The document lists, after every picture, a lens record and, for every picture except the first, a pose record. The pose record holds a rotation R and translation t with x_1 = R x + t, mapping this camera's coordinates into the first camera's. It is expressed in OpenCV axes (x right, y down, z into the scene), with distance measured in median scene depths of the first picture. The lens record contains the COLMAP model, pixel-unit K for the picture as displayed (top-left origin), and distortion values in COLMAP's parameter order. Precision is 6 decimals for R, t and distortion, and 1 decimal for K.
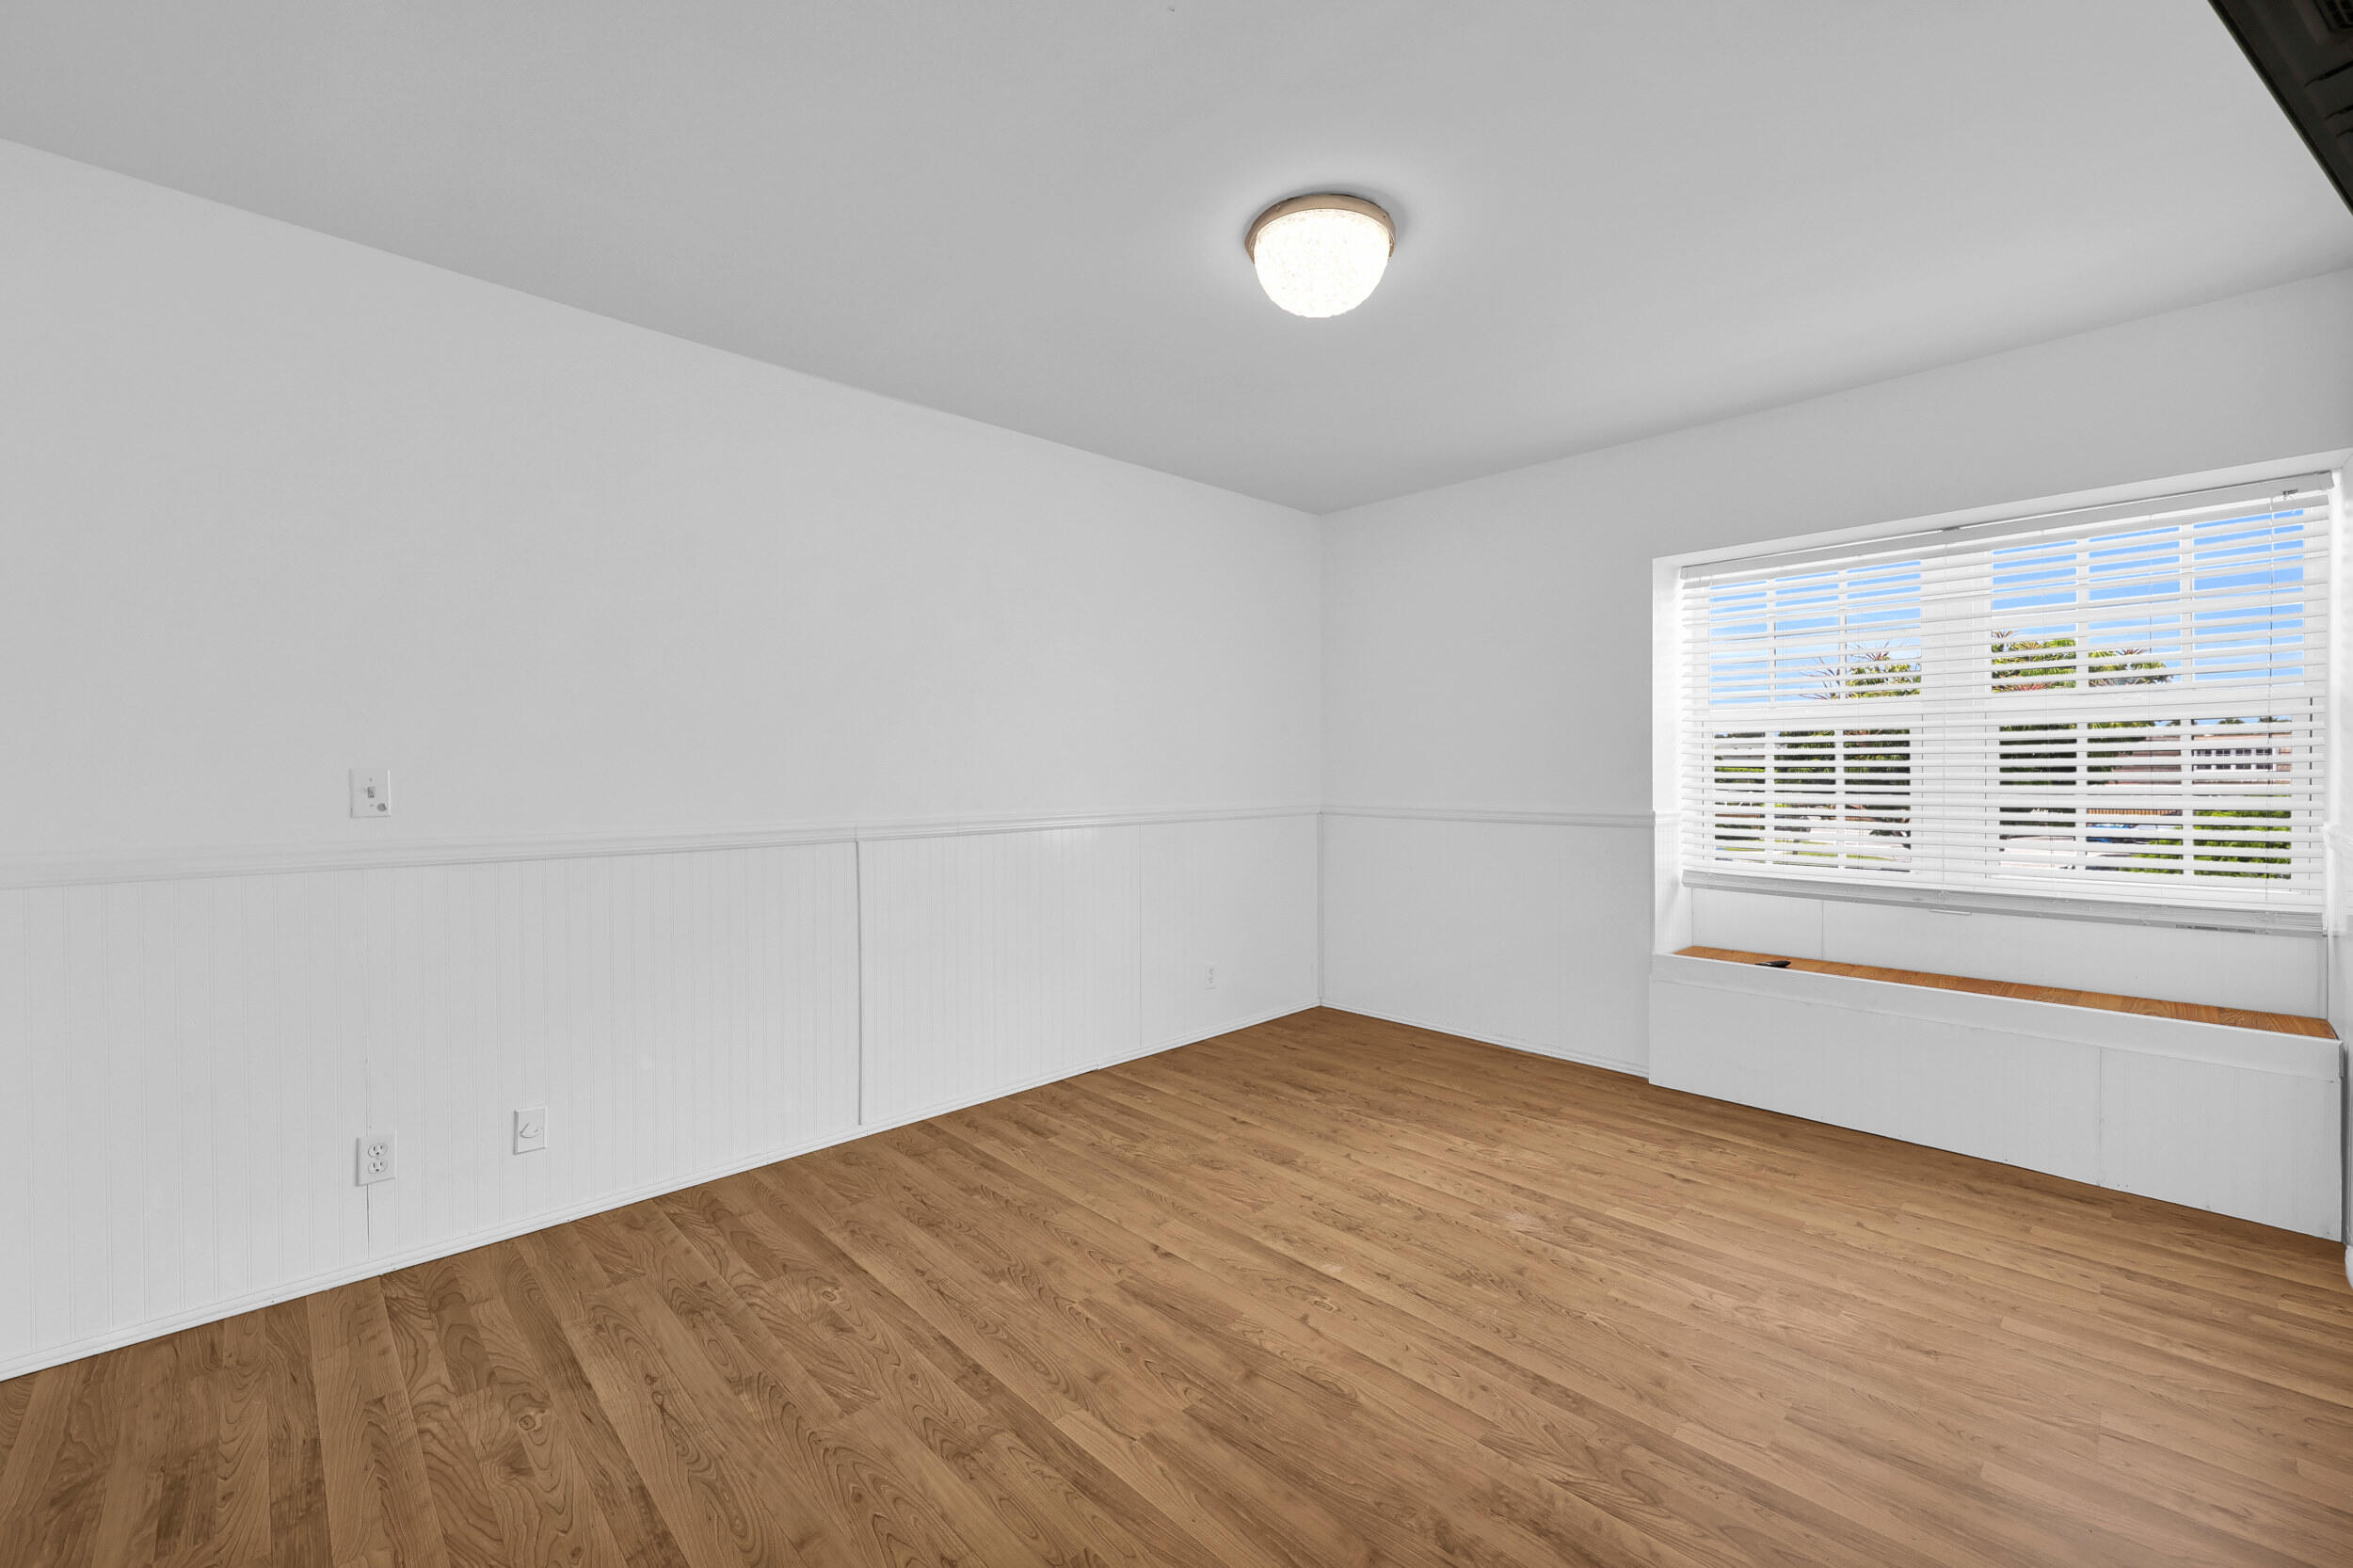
lens RADIAL K [[951.9, 0, 1175.7], [0, 951.9, 775.7], [0, 0, 1]] dist [-0.007359, 0.000302]
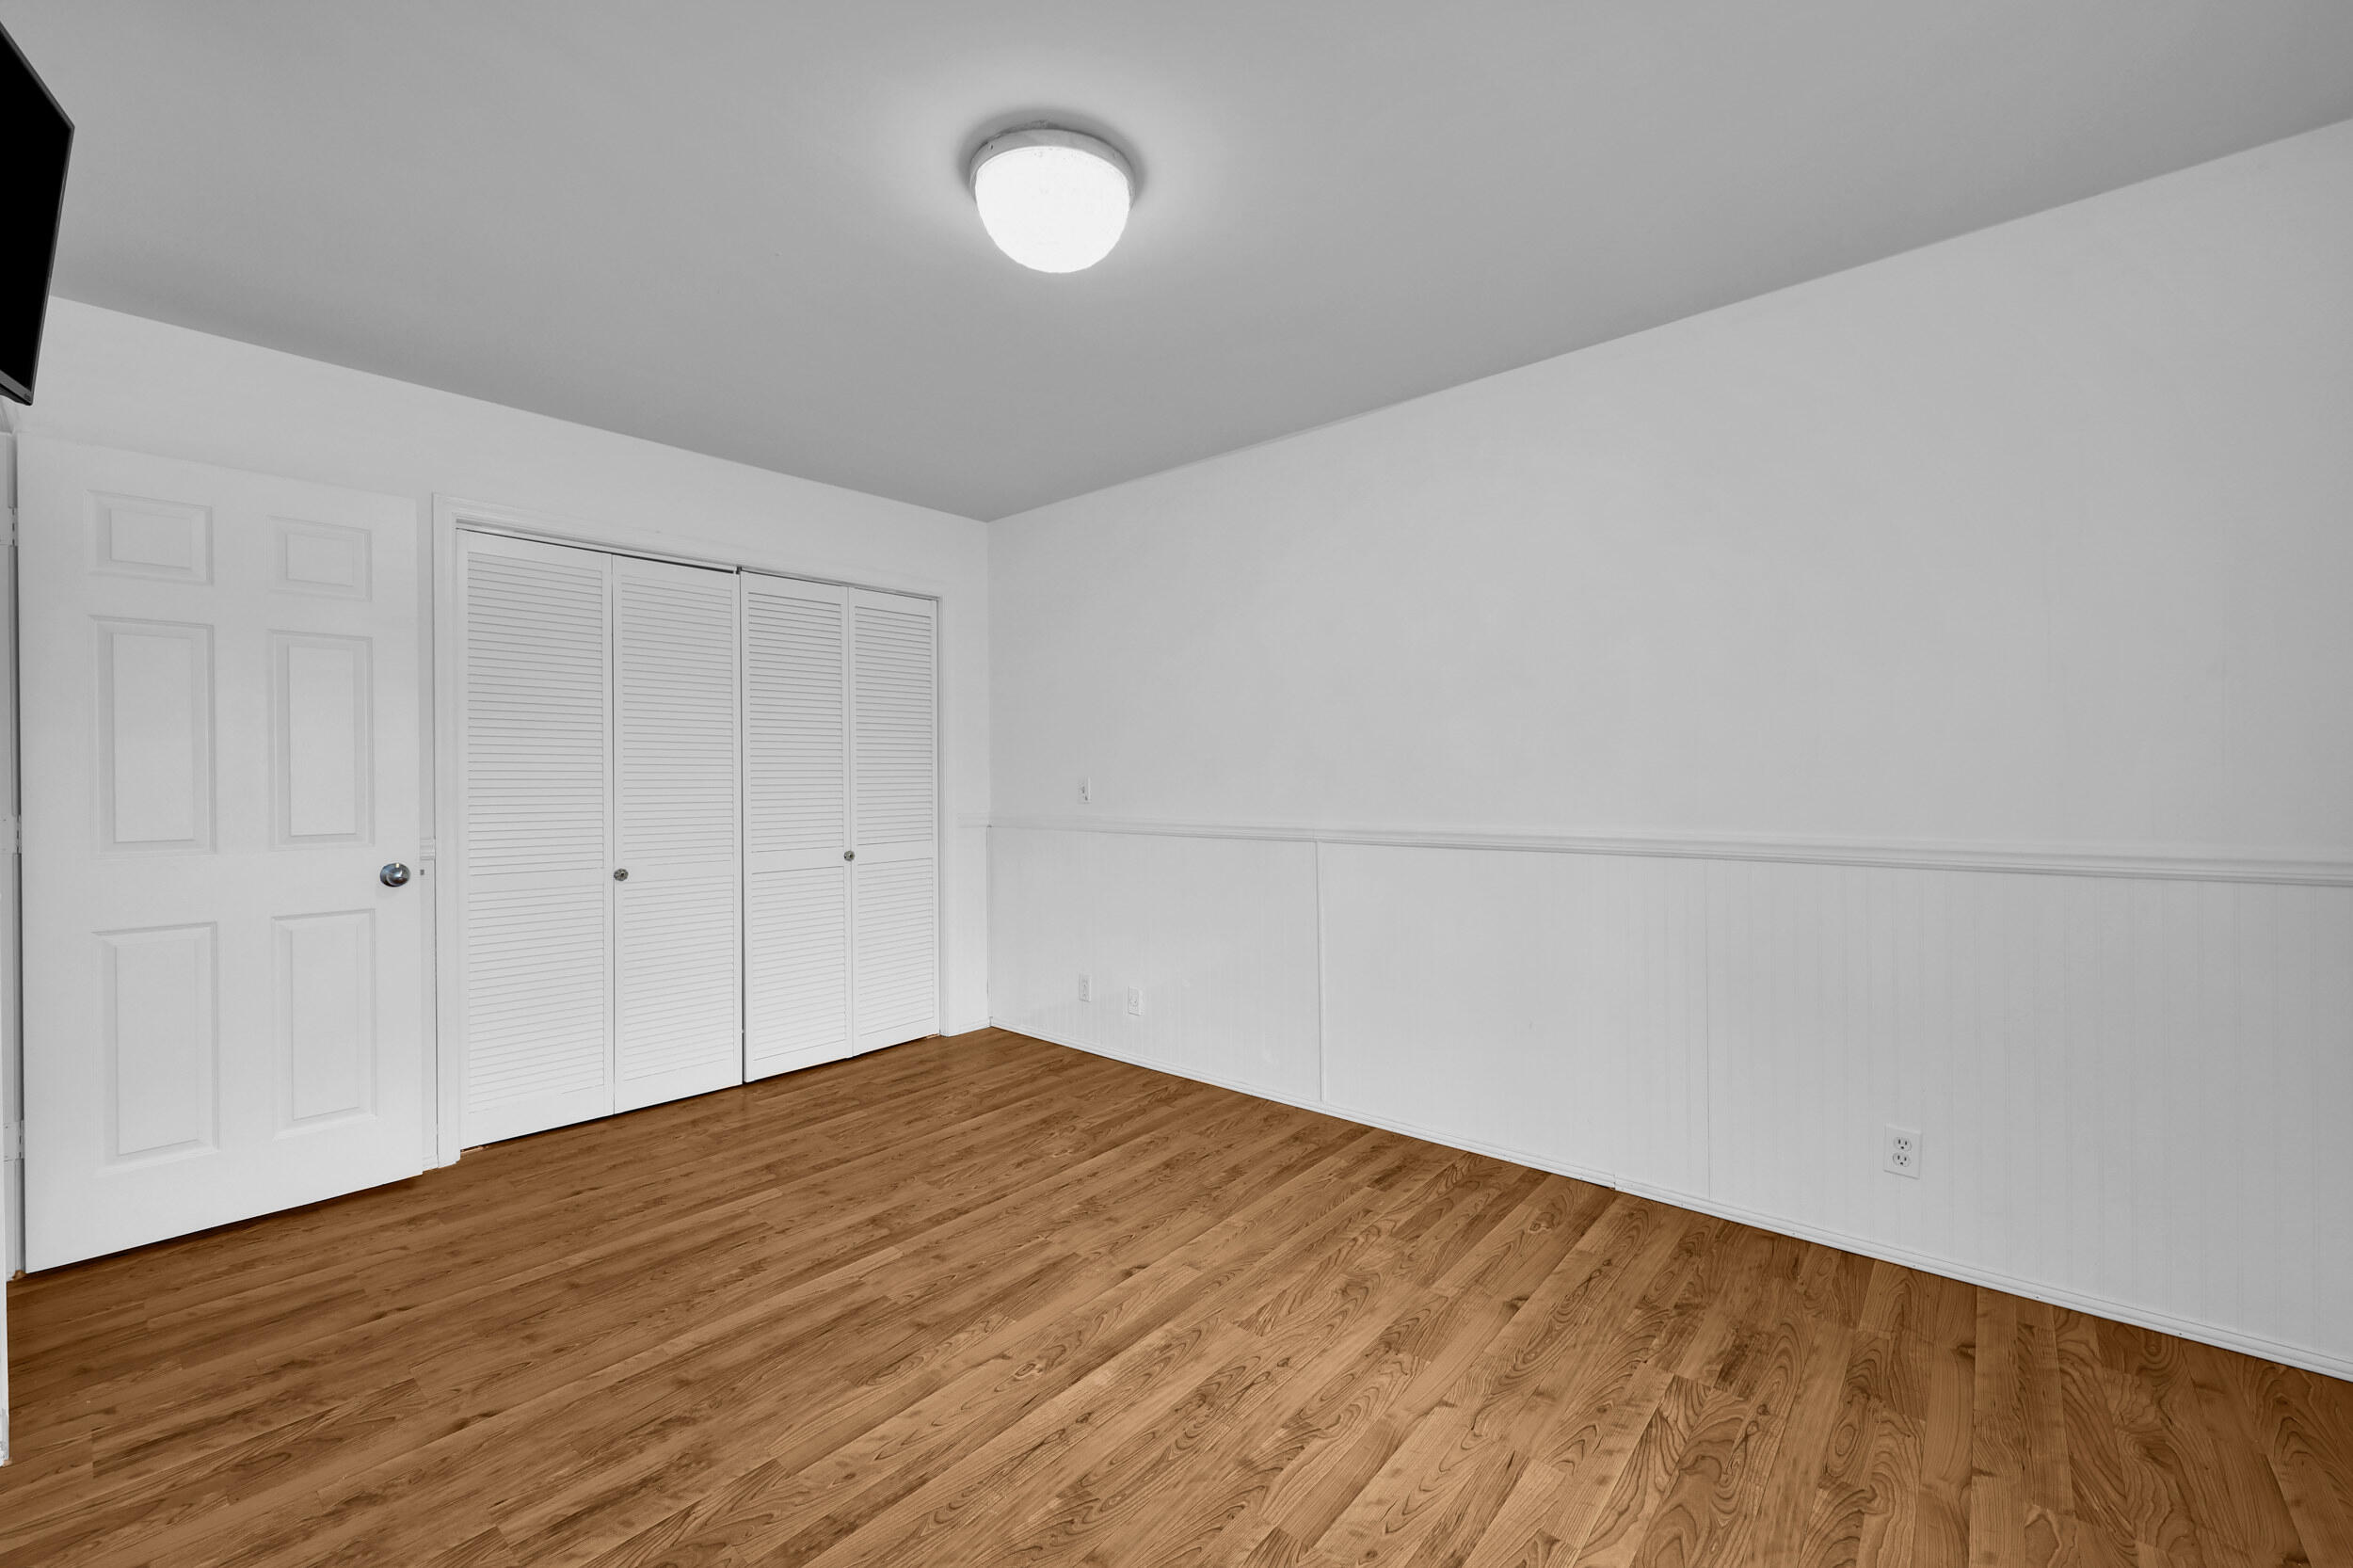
lens RADIAL K [[952.4, 0, 1169.4], [0, 952.4, 832.7], [0, 0, 1]] dist [-0.003145, -0.000419]
pose [[0.087767, 0.059644, -0.994354, 0.962455], [-0.000792, 0.998210, 0.059805, -0.008111], [0.996141, -0.004462, 0.087657, 0.979570]]
